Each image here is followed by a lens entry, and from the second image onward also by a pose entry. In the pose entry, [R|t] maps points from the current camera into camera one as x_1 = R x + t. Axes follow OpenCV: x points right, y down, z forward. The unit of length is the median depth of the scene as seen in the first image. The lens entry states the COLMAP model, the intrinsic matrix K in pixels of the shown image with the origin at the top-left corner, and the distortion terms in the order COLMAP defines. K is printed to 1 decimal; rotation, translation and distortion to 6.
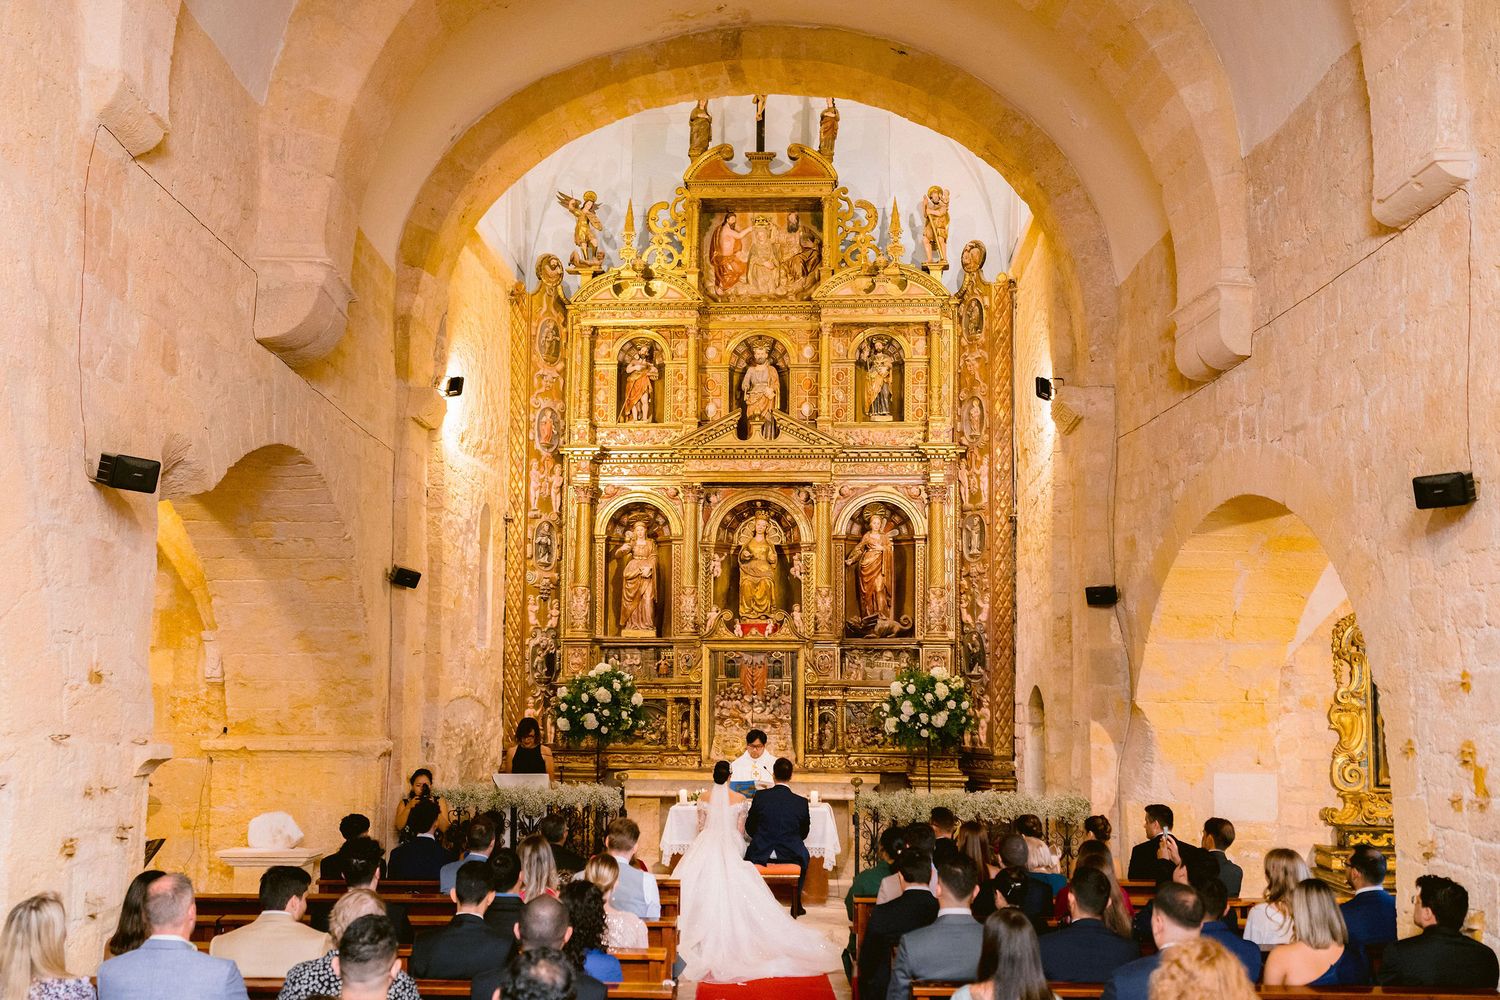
lens RADIAL K [[1332.5, 0, 759.3], [0, 1332.5, 532.8], [0, 0, 1]] dist [-0.028387, -0.002590]
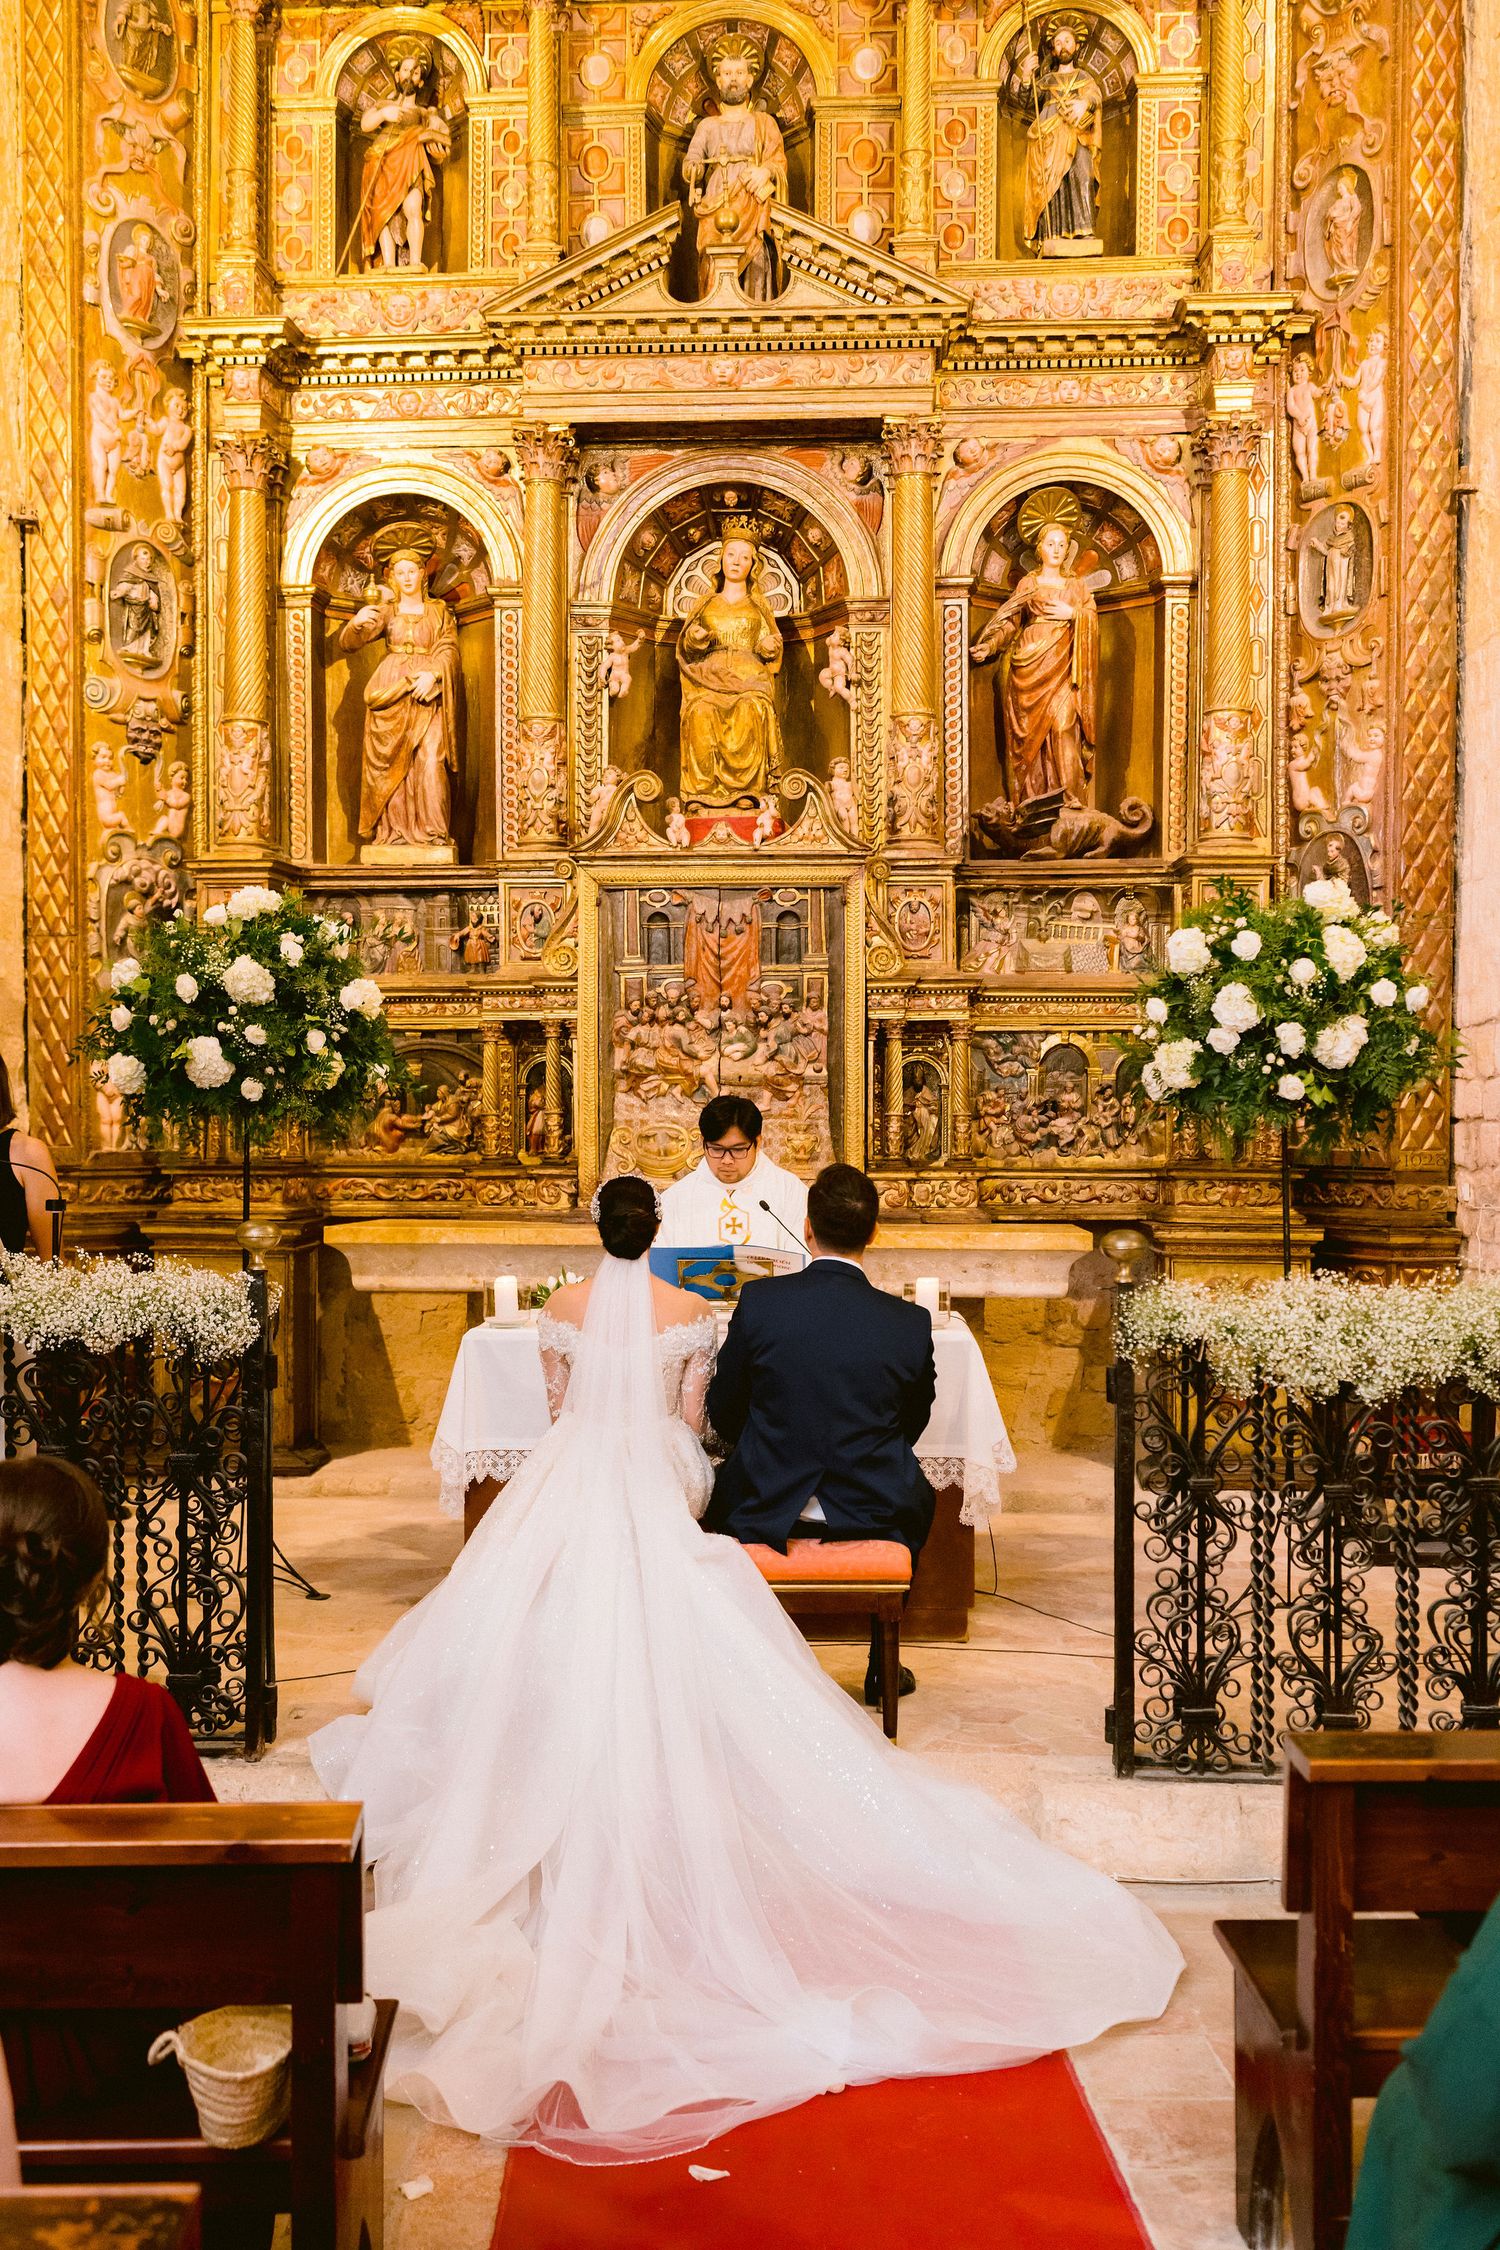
lens RADIAL K [[1998.8, 0, 747.6], [0, 1998.8, 1117.1], [0, 0, 1]] dist [-0.028387, -0.002590]
pose [[0.999811, -0.007100, 0.018112, -0.007164], [0.004876, 0.992762, 0.120003, 0.083418], [-0.018833, -0.119892, 0.992608, 0.448783]]
